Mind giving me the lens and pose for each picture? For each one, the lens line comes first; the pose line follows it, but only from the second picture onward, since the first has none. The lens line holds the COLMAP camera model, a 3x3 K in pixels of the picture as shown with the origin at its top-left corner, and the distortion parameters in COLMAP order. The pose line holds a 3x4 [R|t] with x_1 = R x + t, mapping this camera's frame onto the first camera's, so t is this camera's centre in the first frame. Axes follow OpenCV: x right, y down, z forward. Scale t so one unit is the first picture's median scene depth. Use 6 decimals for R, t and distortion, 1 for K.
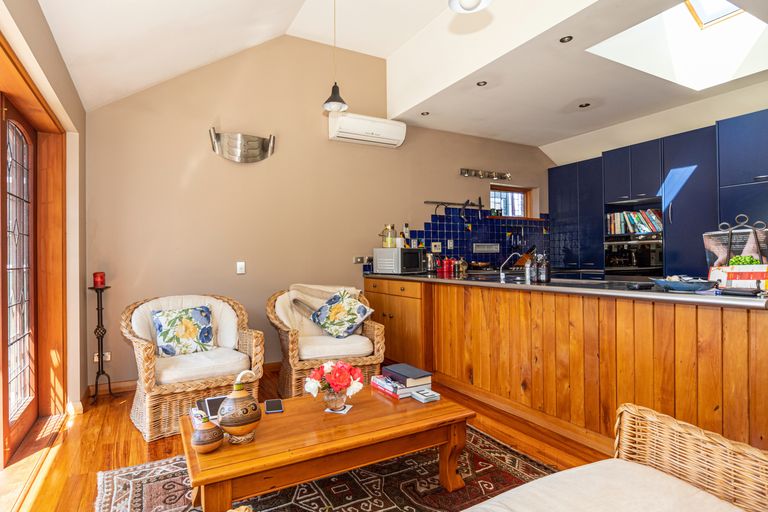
lens RADIAL K [[399.8, 0, 384.0], [0, 399.8, 256.0], [0, 0, 1]] dist [0.001548, 0.000183]
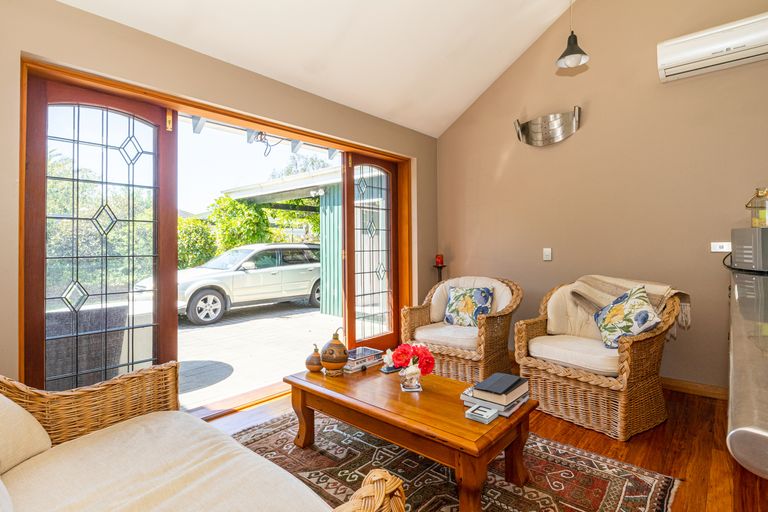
lens RADIAL K [[397.8, 0, 353.4], [0, 397.8, 241.5], [0, 0, 1]] dist [-0.003336, -0.000579]
pose [[0.318196, -0.006931, -0.948000, 0.485639], [0.007860, 0.999958, -0.004673, -0.000278], [0.947992, -0.005965, 0.318237, 0.303477]]
